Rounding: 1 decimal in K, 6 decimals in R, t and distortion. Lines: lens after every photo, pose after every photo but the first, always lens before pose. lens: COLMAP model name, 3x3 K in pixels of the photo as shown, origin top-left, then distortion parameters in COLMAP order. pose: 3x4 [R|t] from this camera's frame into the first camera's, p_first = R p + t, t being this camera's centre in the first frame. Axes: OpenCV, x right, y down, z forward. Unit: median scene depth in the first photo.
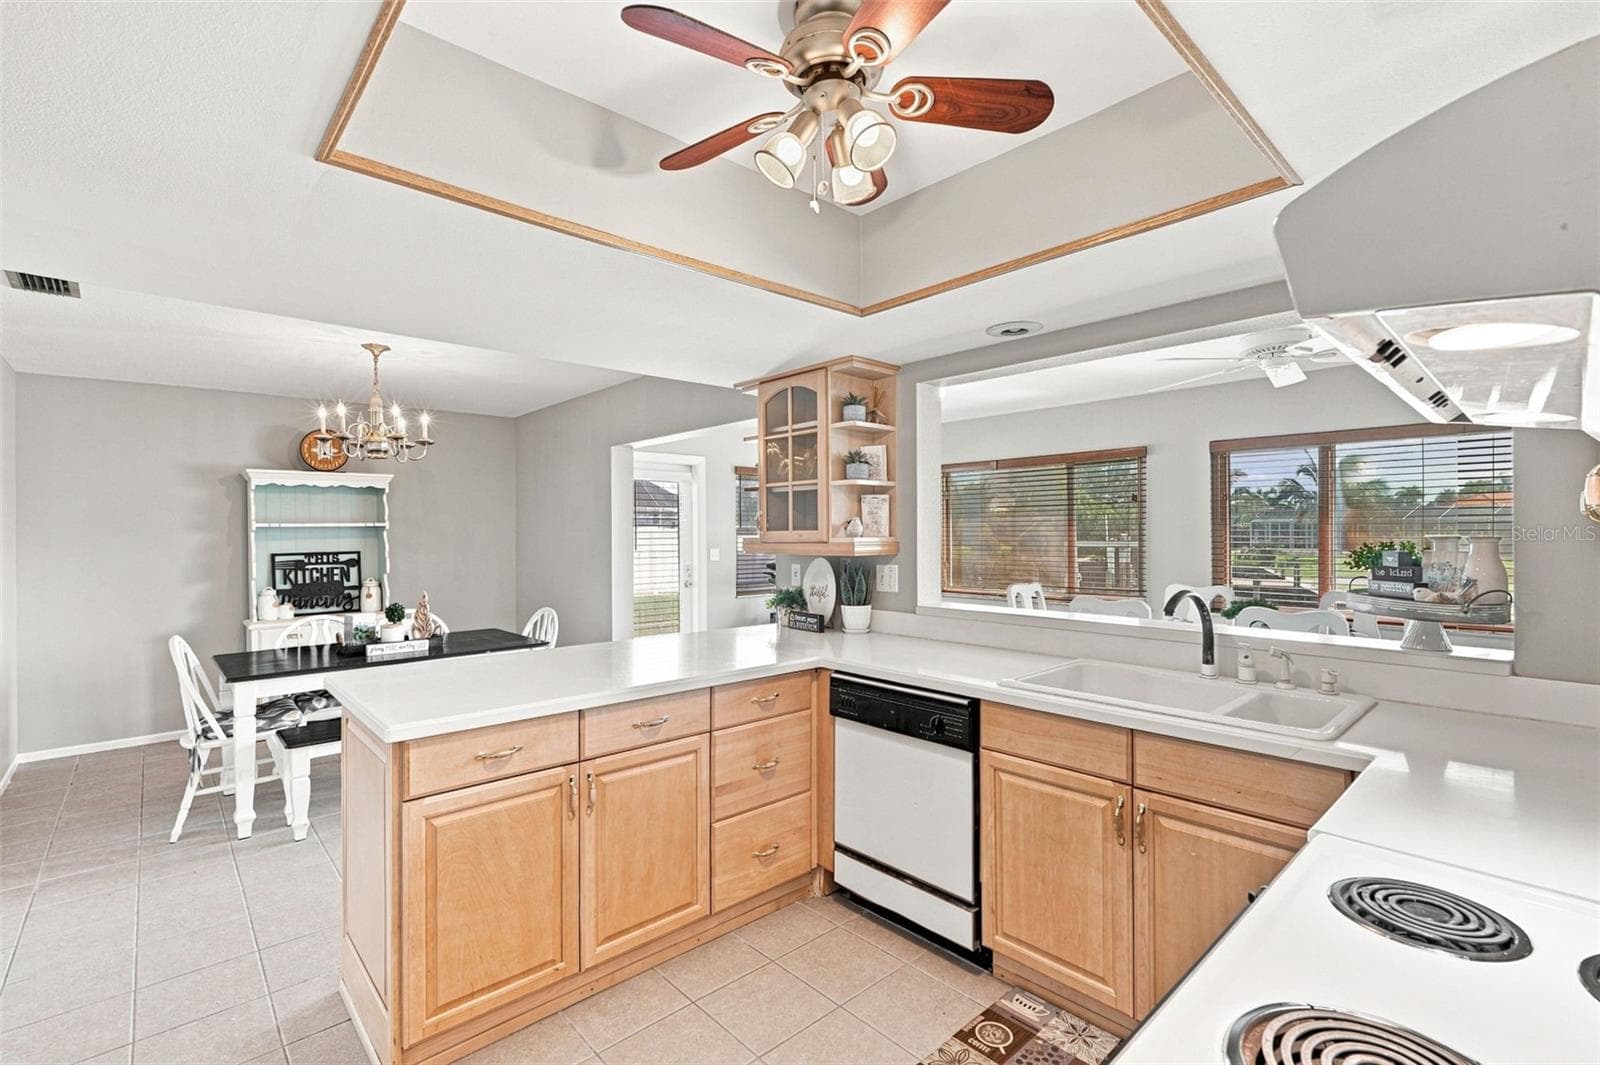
lens RADIAL K [[721.4, 0, 808.0], [0, 721.4, 530.3], [0, 0, 1]] dist [-0.005579, -0.000280]
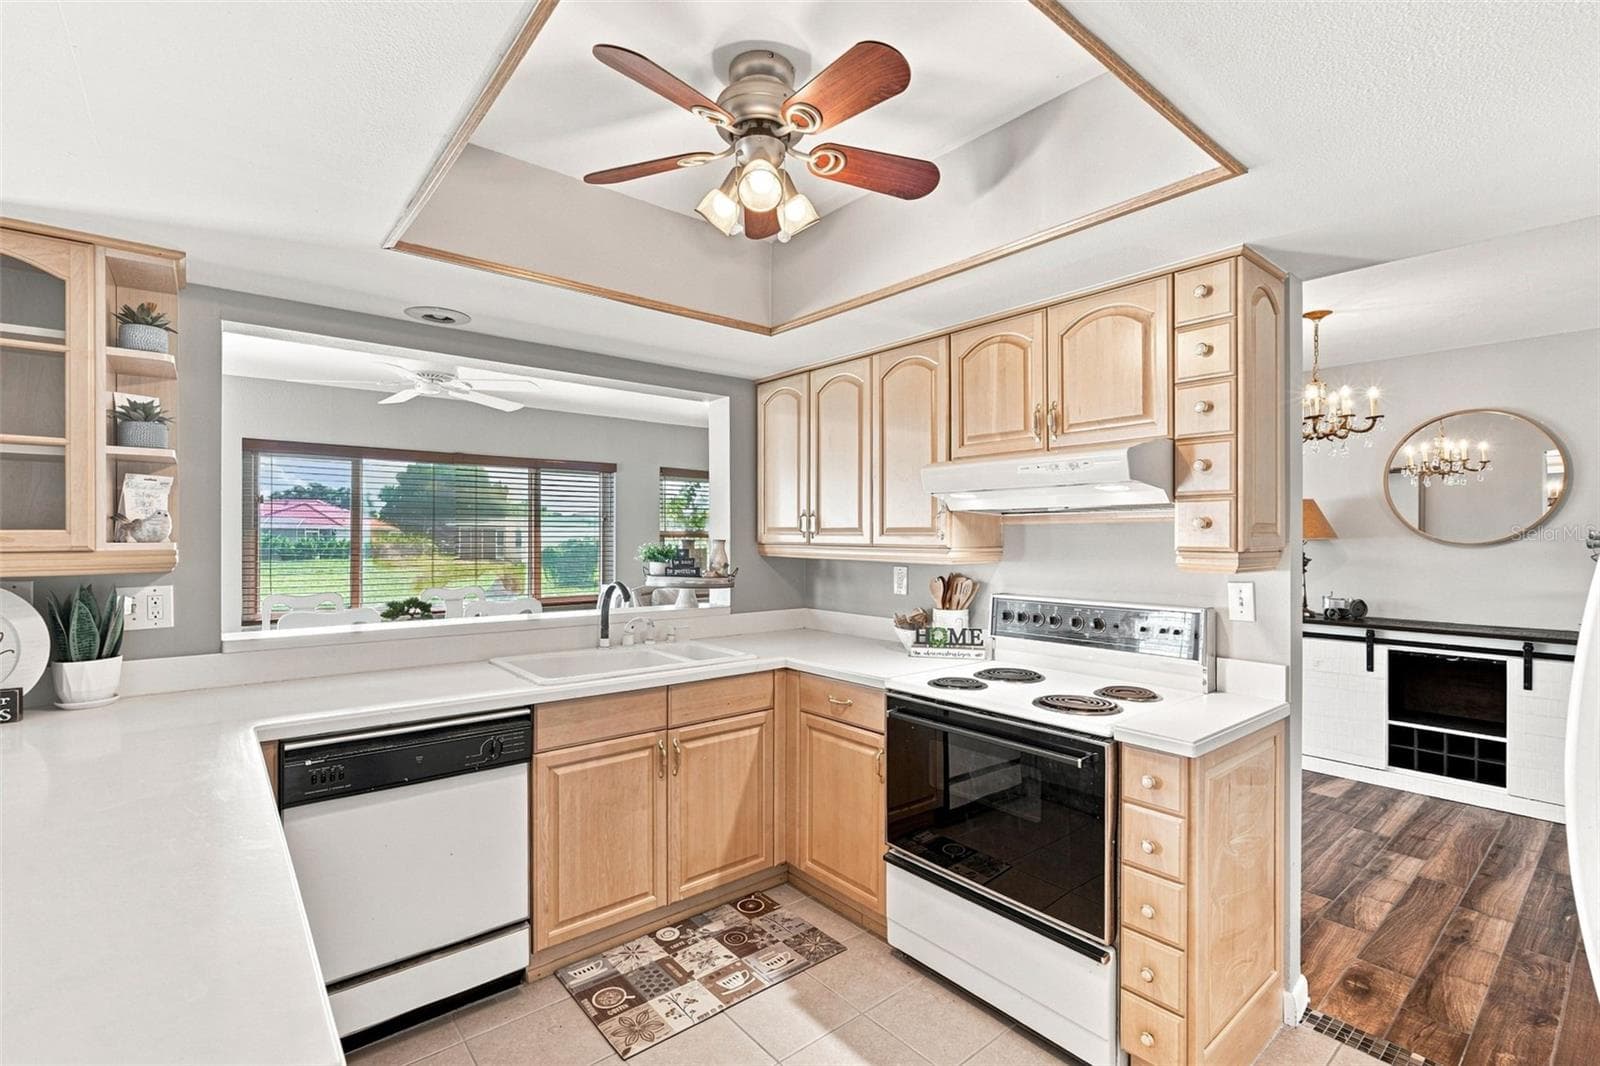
lens RADIAL K [[721.4, 0, 798.8], [0, 721.4, 539.1], [0, 0, 1]] dist [-0.005579, -0.000280]
pose [[0.054911, 0.003490, 0.998485, -0.725742], [-0.003341, 0.999989, -0.003311, 0.009873], [-0.998486, -0.003154, 0.054922, 0.586341]]
